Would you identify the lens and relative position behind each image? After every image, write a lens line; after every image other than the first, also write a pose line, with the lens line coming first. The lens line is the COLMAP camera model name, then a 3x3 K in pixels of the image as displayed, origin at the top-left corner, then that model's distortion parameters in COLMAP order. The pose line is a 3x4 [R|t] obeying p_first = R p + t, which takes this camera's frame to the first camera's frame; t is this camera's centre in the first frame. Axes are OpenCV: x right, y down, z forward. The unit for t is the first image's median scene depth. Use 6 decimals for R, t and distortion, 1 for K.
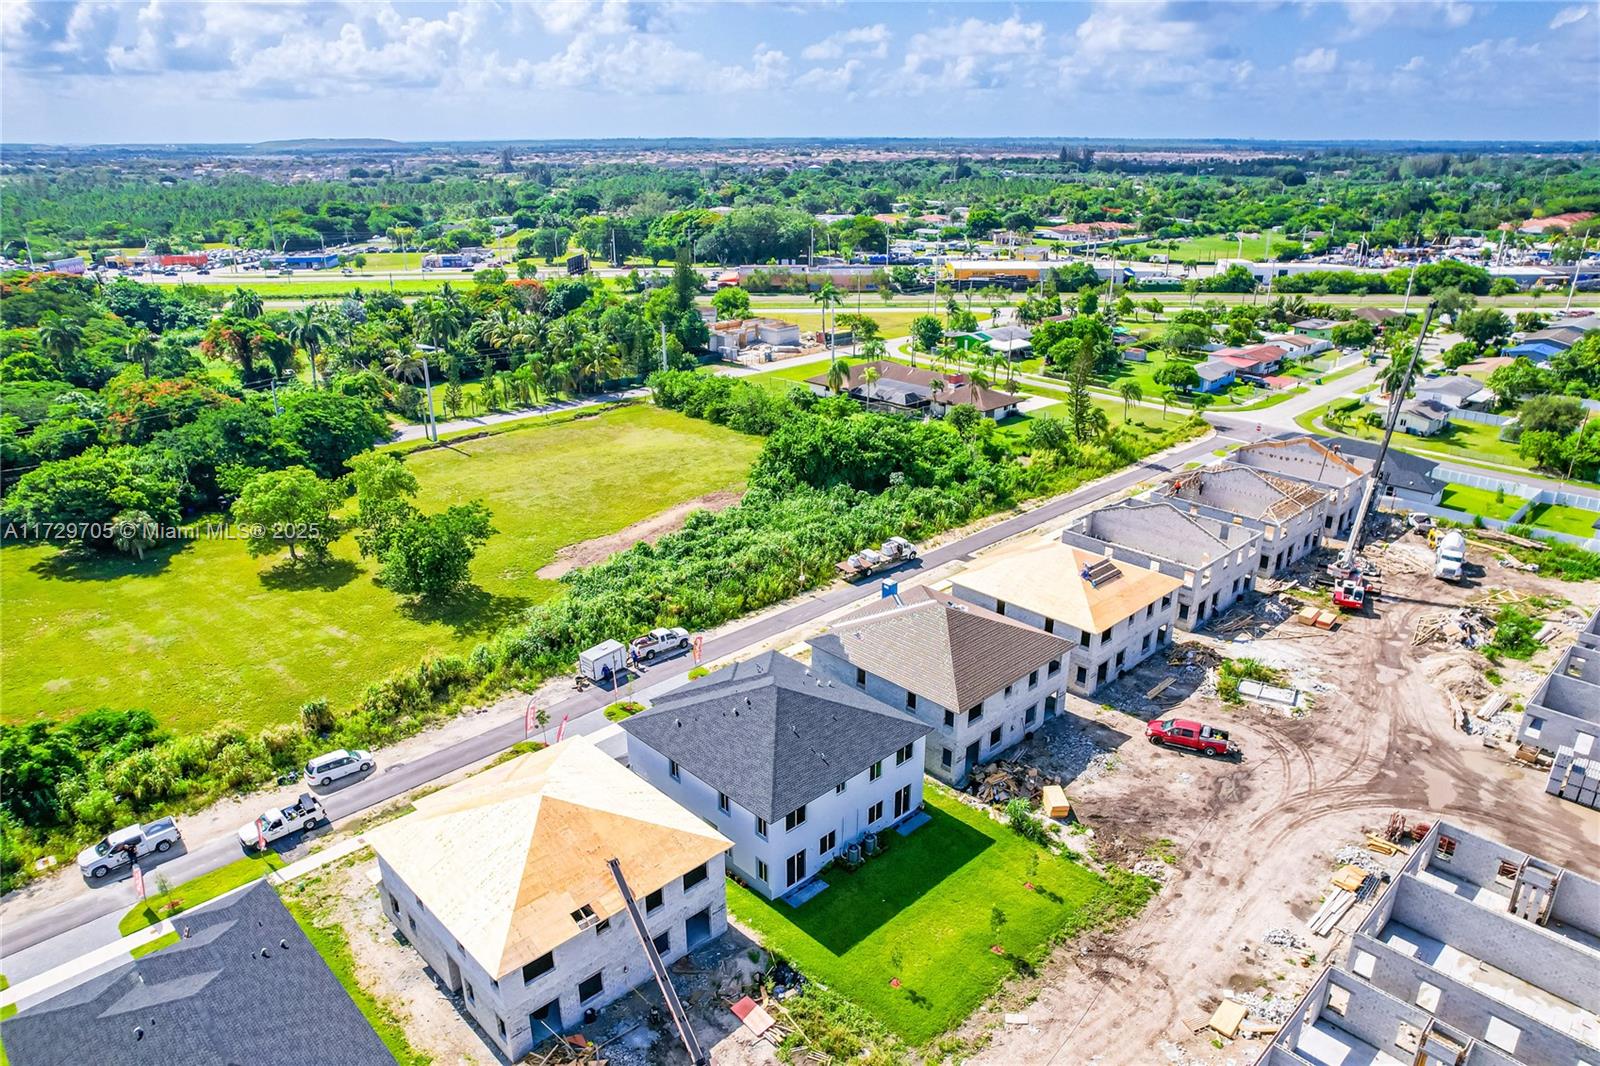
lens RADIAL K [[1115.1, 0, 808.2], [0, 1115.1, 572.9], [0, 0, 1]] dist [-0.044825, 0.041185]
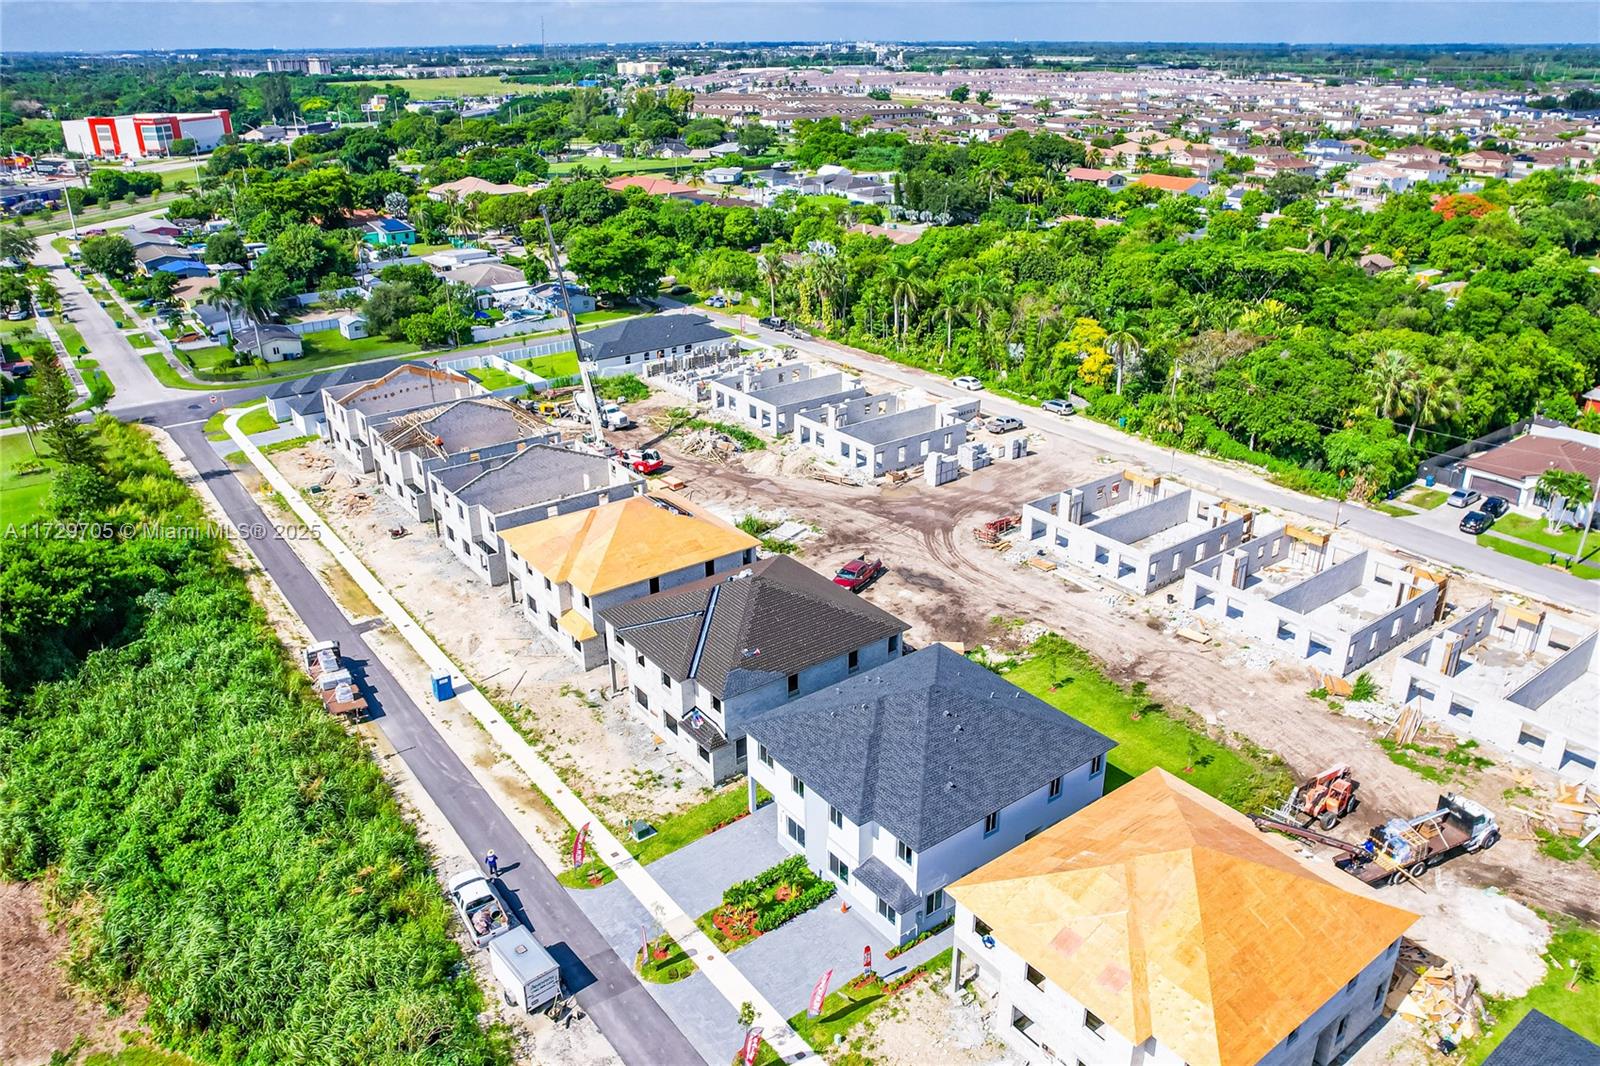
lens RADIAL K [[1115.1, 0, 808.2], [0, 1115.1, 572.9], [0, 0, 1]] dist [-0.044825, 0.041185]
pose [[0.103068, -0.436290, 0.893883, -0.501249], [0.377225, 0.848681, 0.370732, -0.216972], [-0.920368, 0.298985, 0.252051, 0.546071]]
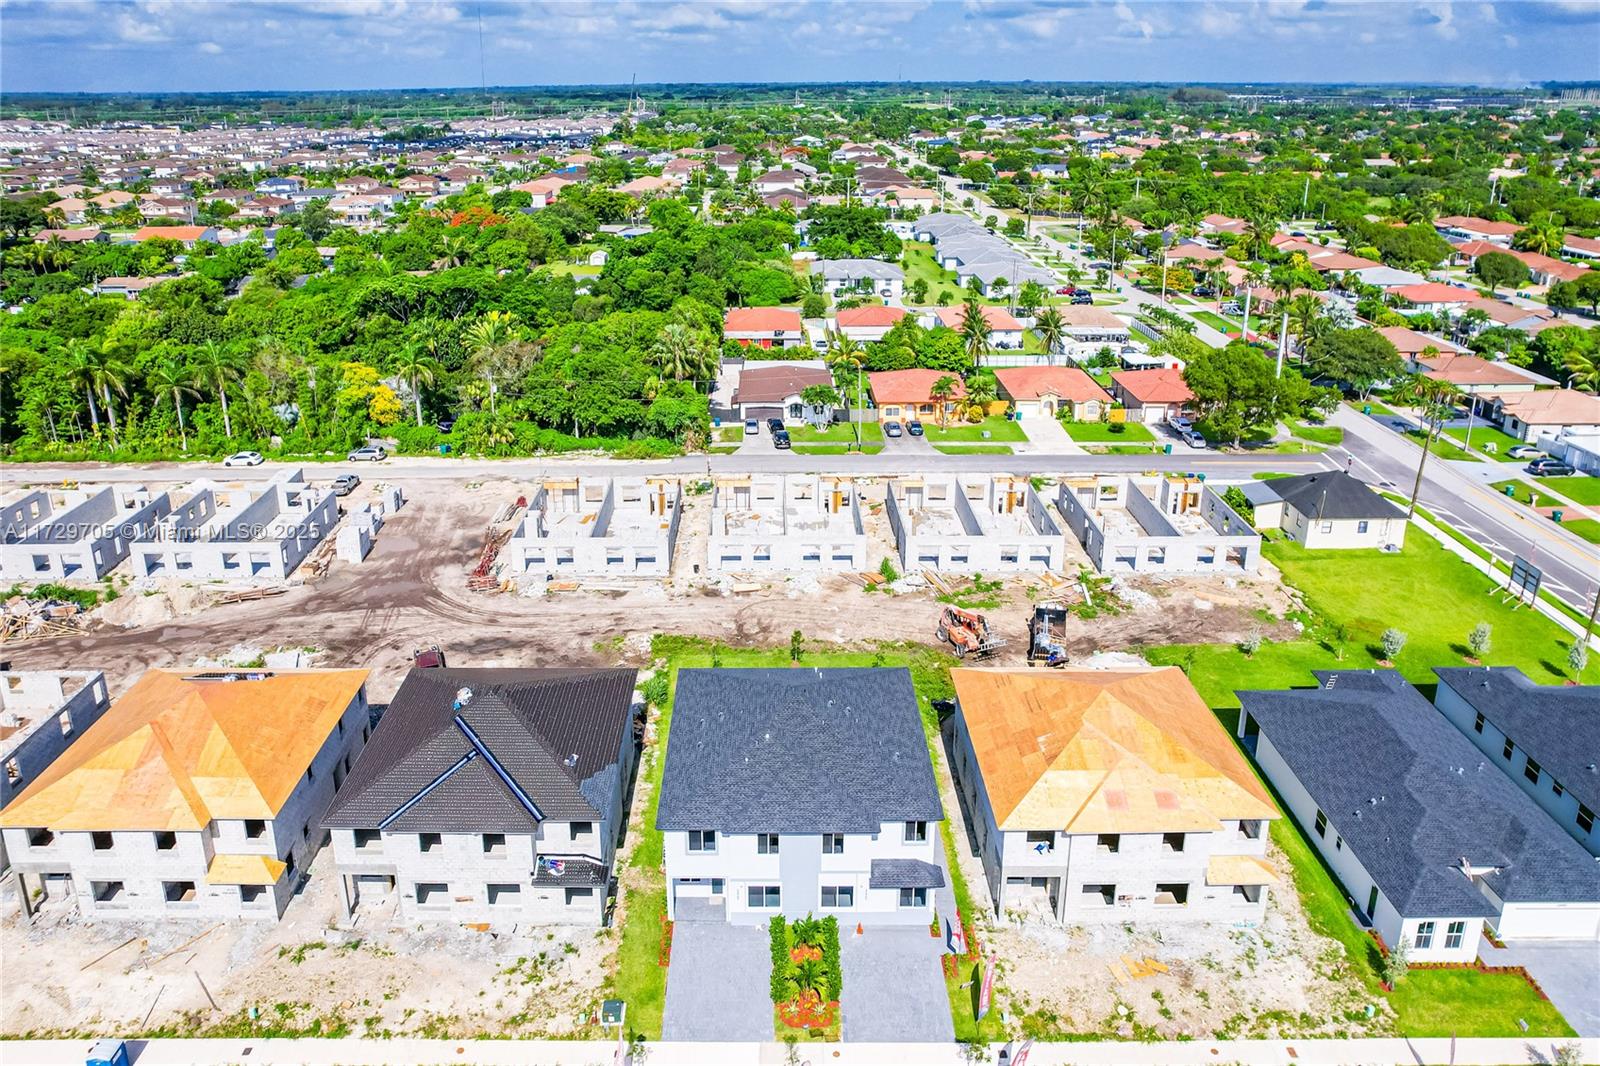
lens RADIAL K [[1098.9, 0, 745.5], [0, 1098.9, 458.0], [0, 0, 1]] dist [-0.040738, 0.035861]
pose [[-0.717383, -0.222560, 0.660173, -0.343205], [0.273191, 0.781839, 0.560442, -0.348160], [-0.640881, 0.582405, -0.500076, 0.872086]]
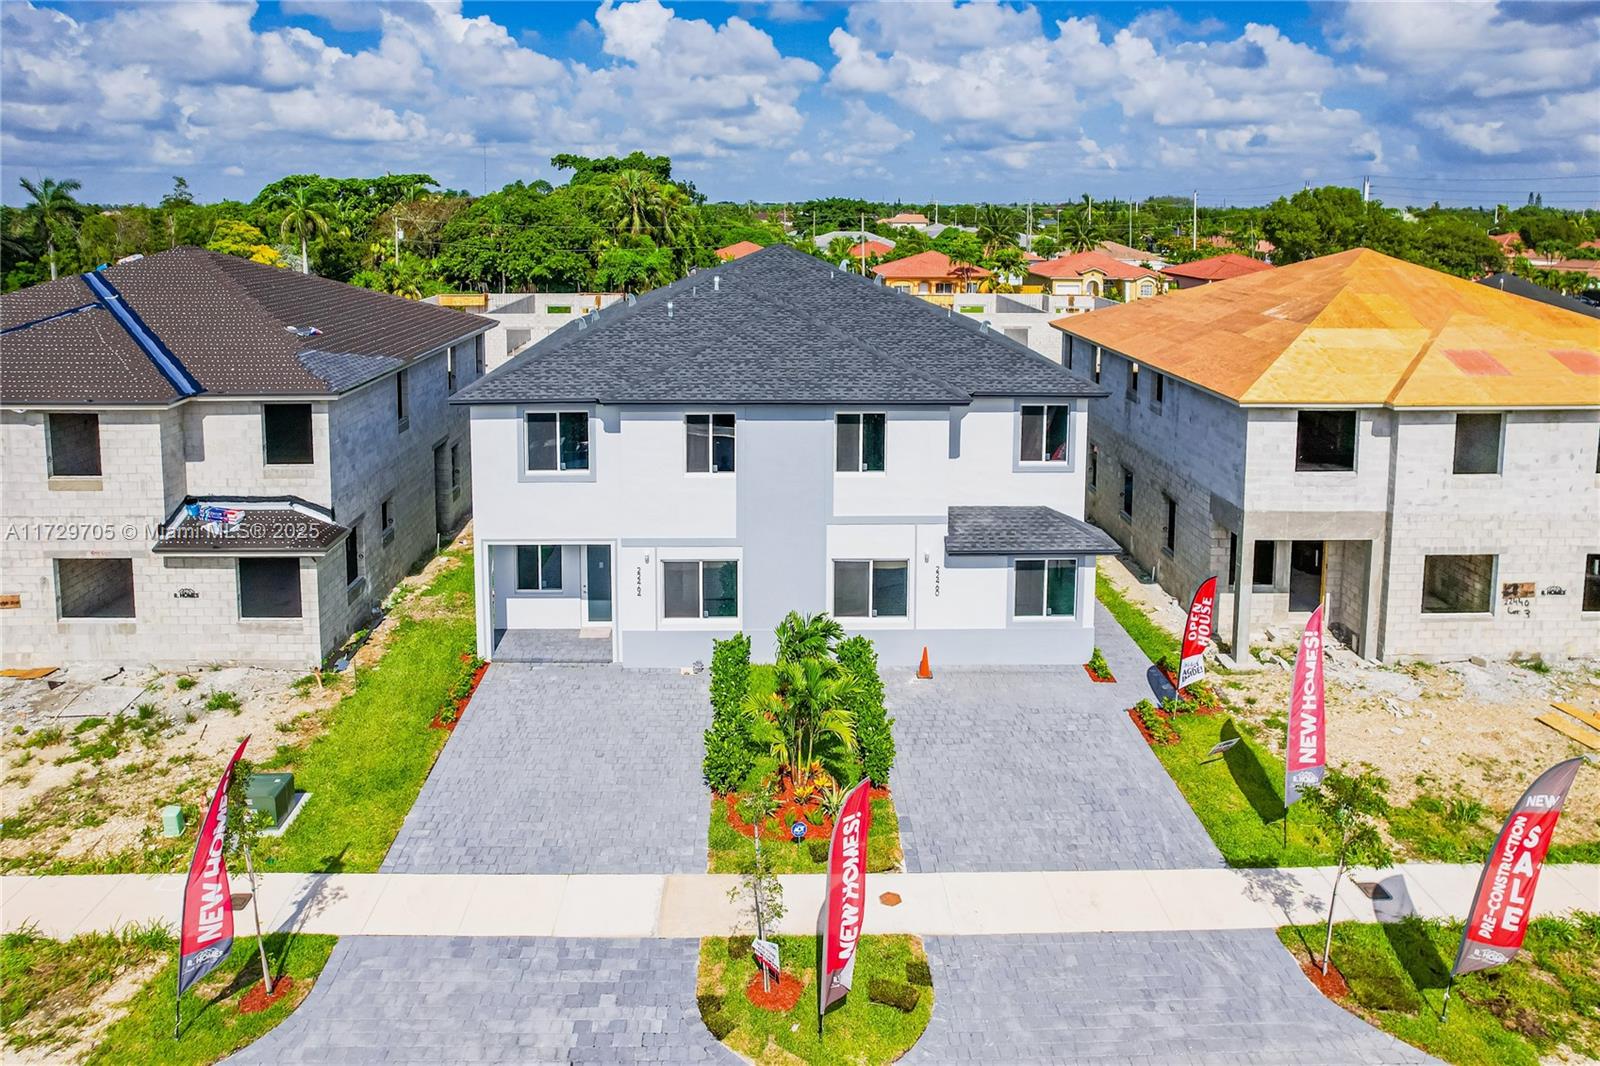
lens RADIAL K [[1086.4, 0, 769.1], [0, 1086.4, 326.1], [0, 0, 1]] dist [-0.032783, 0.006025]
pose [[-0.737272, -0.077368, 0.671152, -0.210821], [0.251488, 0.890599, 0.378929, -0.027548], [-0.627044, 0.448160, -0.637156, 0.836942]]
